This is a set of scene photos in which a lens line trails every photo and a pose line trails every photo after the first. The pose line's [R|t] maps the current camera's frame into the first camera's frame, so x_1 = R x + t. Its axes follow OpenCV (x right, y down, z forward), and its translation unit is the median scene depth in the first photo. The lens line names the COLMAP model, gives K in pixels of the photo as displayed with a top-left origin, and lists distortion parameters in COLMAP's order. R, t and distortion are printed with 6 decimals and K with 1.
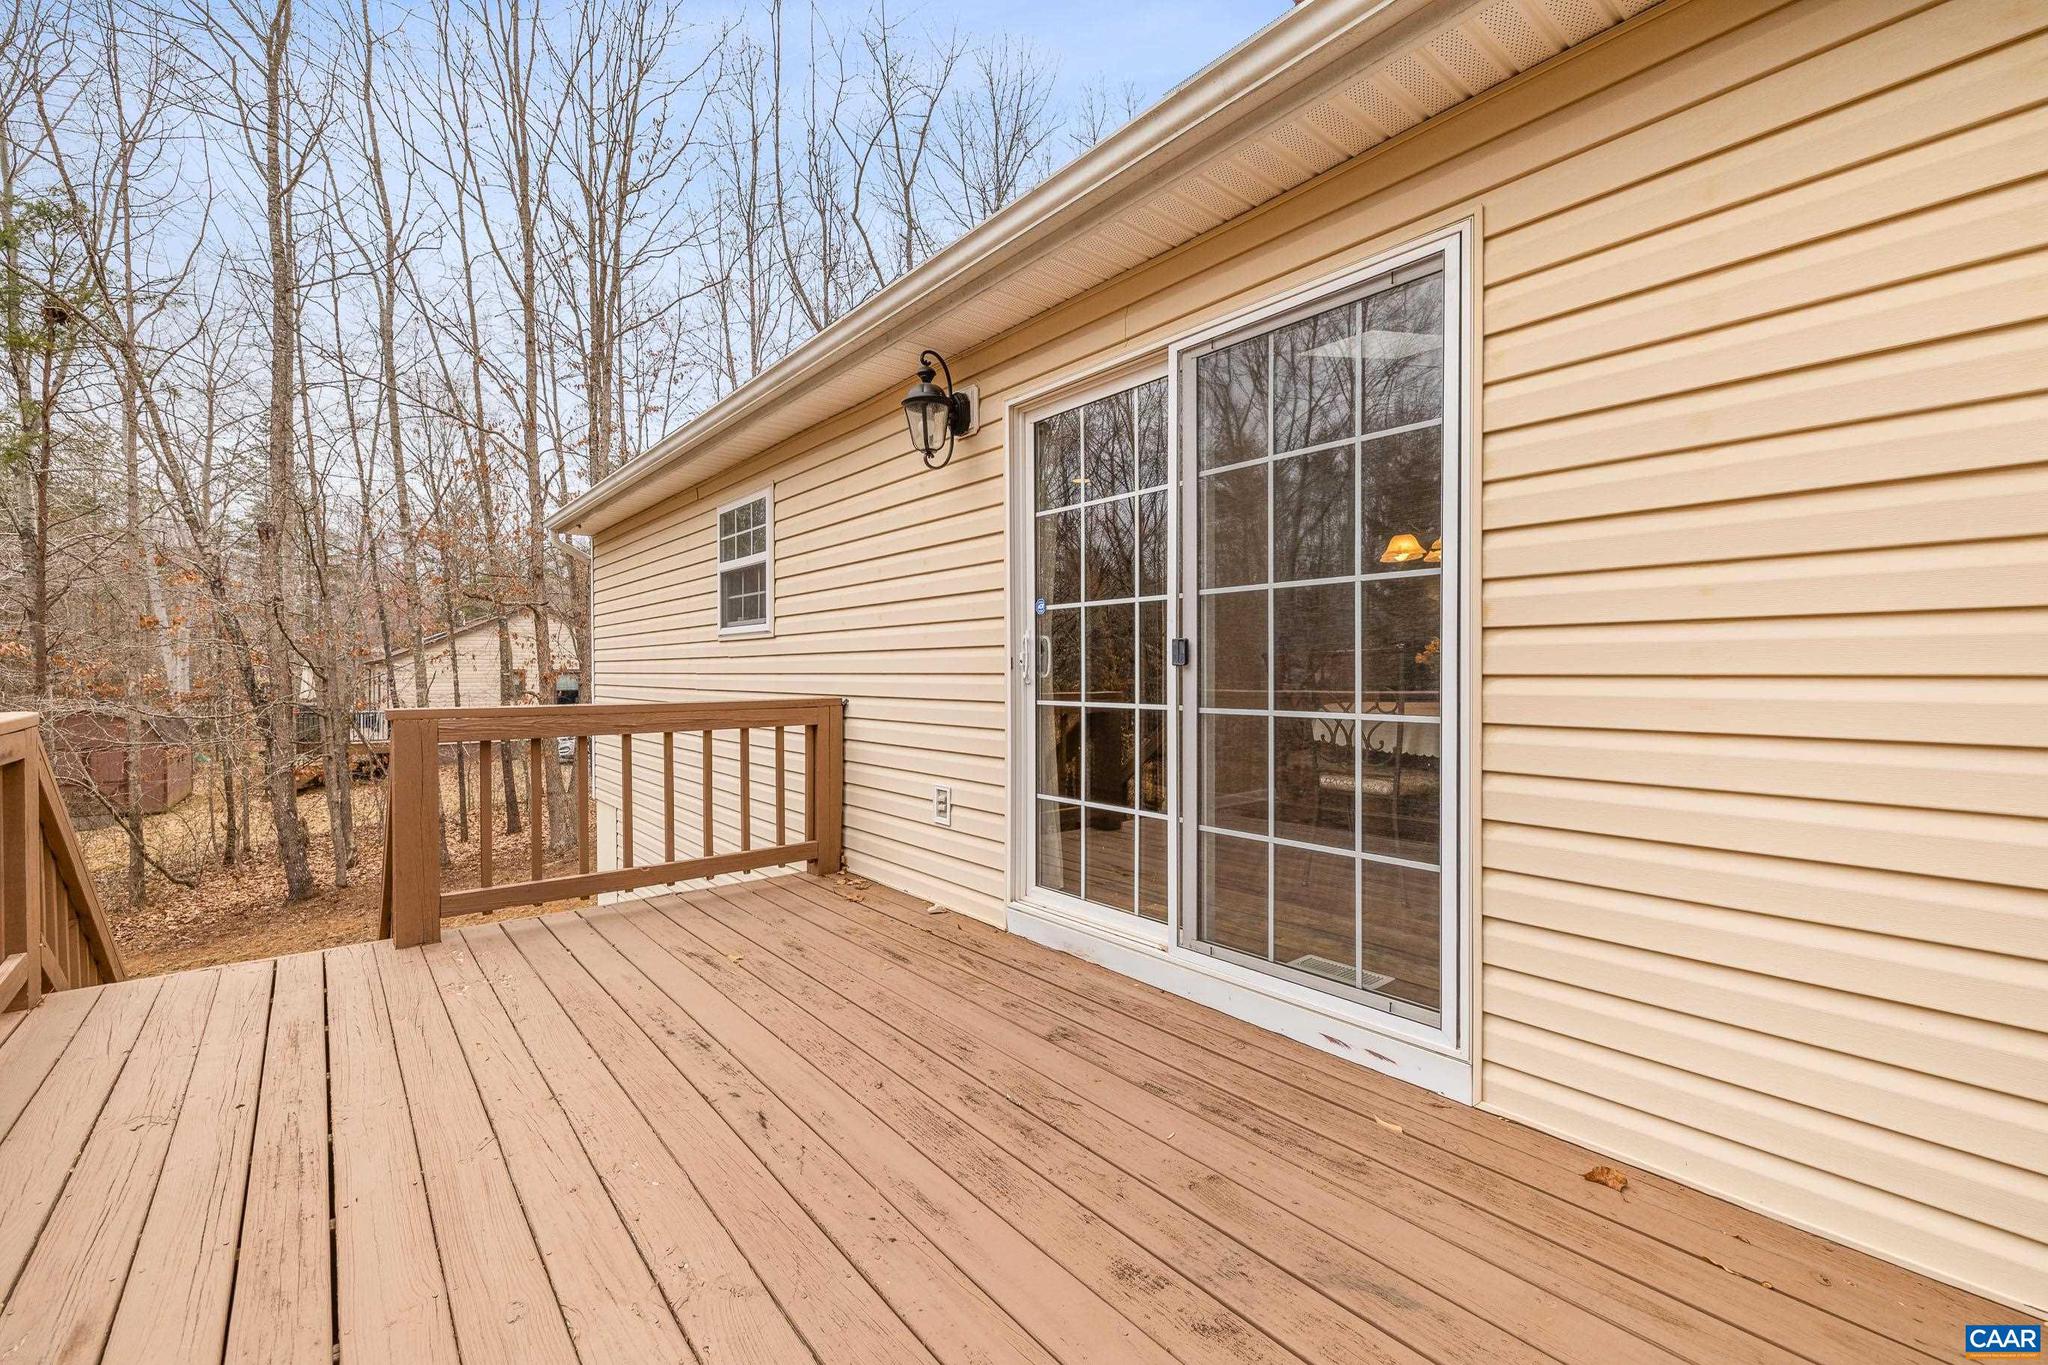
lens RADIAL K [[854.9, 0, 1024.2], [0, 854.9, 684.7], [0, 0, 1]] dist [0.001467, 0.000019]
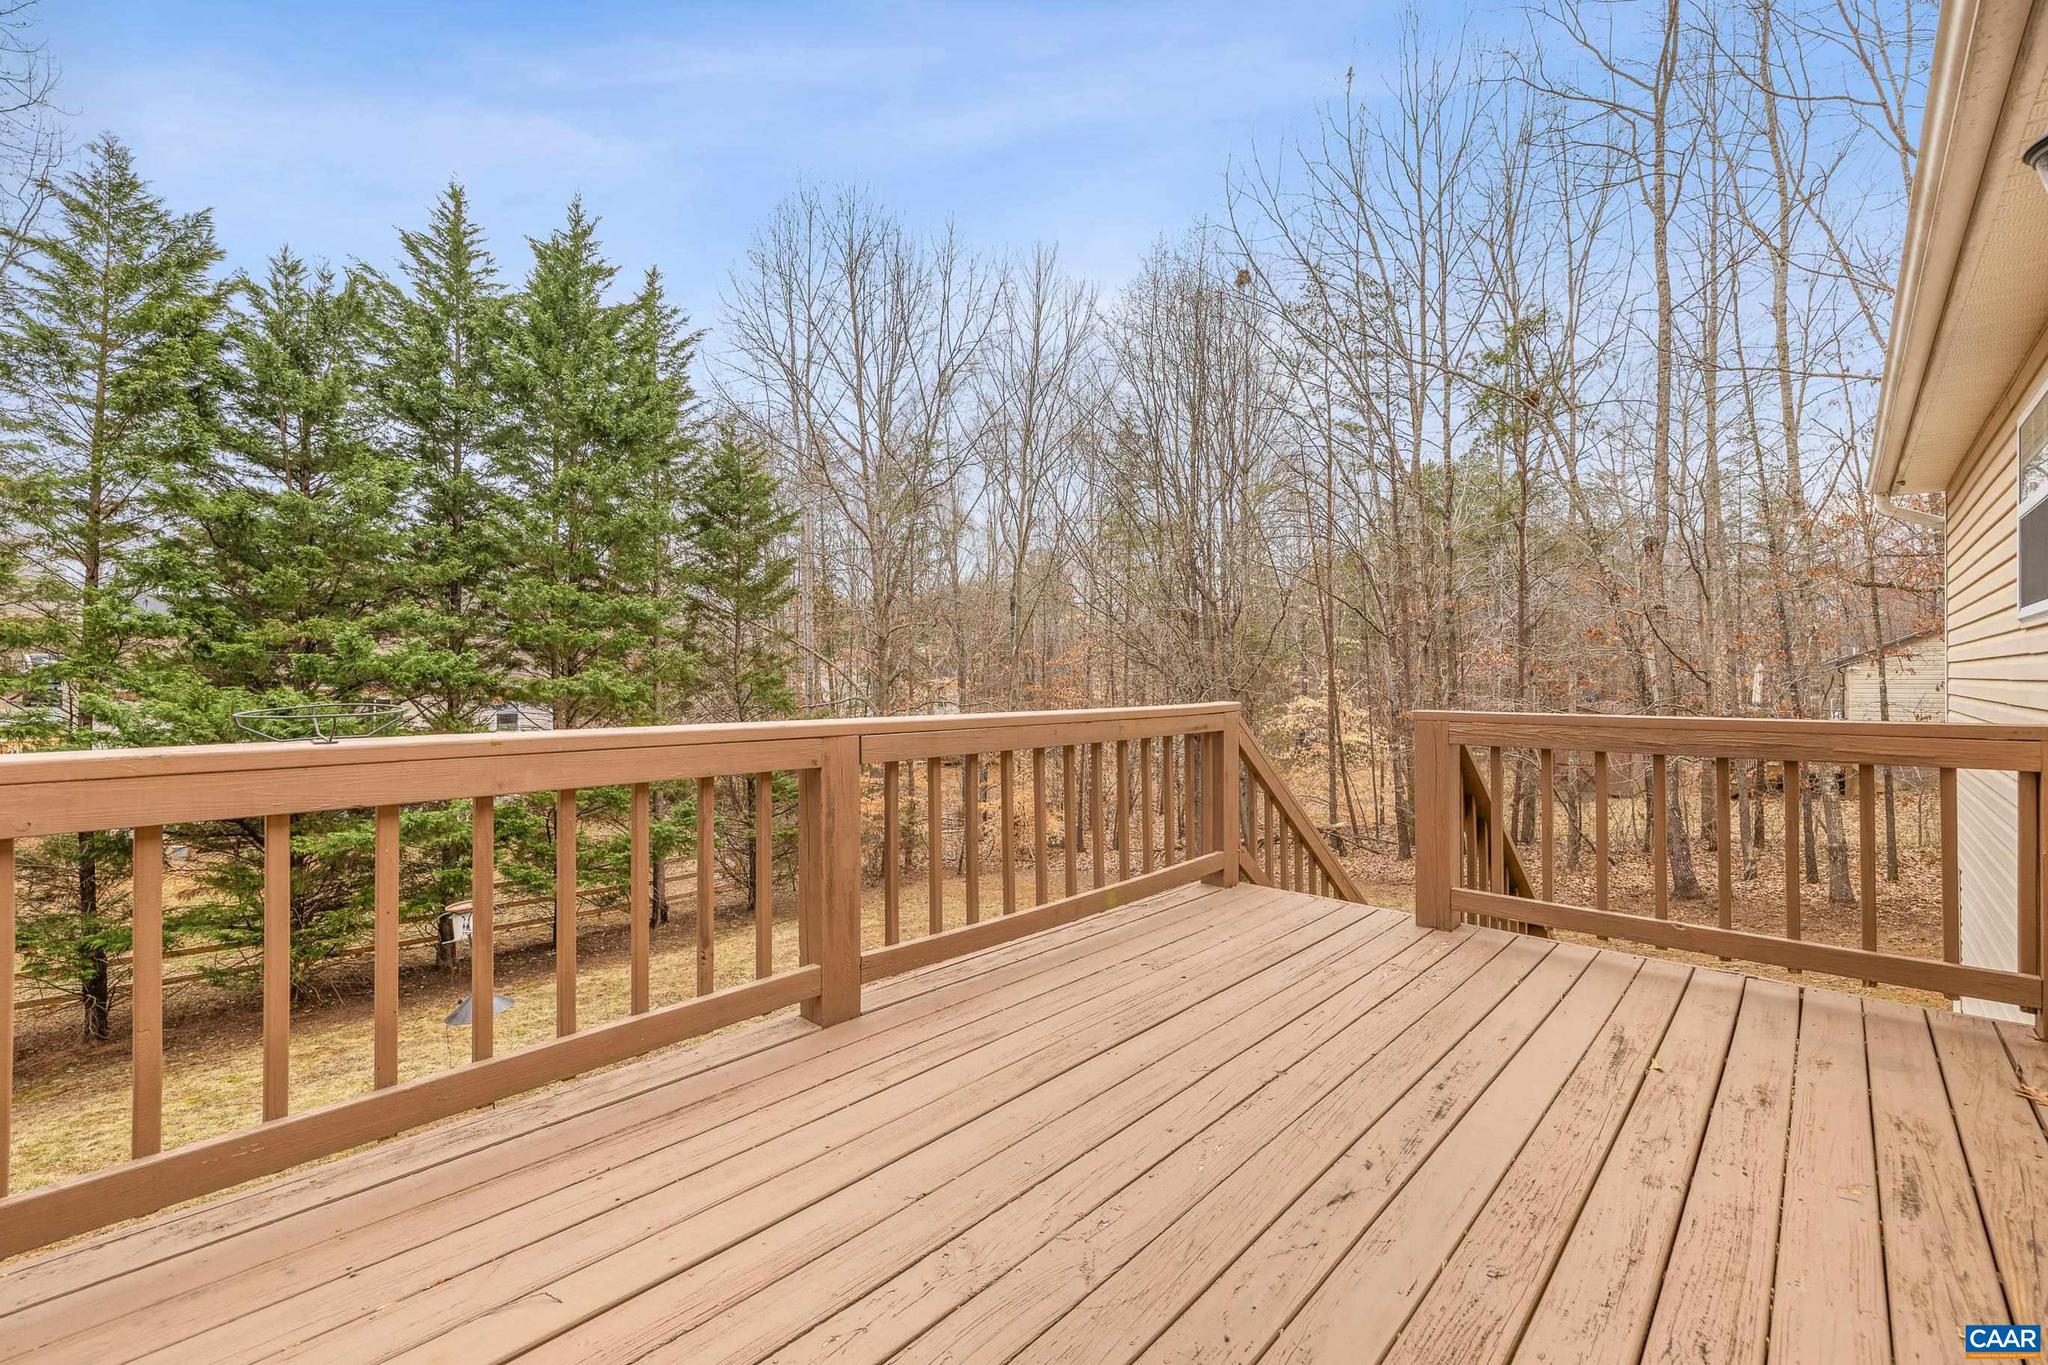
lens RADIAL K [[854.9, 0, 1023.2], [0, 854.9, 673.9], [0, 0, 1]] dist [0.001467, 0.000019]
pose [[0.130318, -0.000877, -0.991472, 0.322968], [-0.015723, 0.999872, -0.002951, -0.007519], [0.991348, 0.015974, 0.130288, 0.359102]]
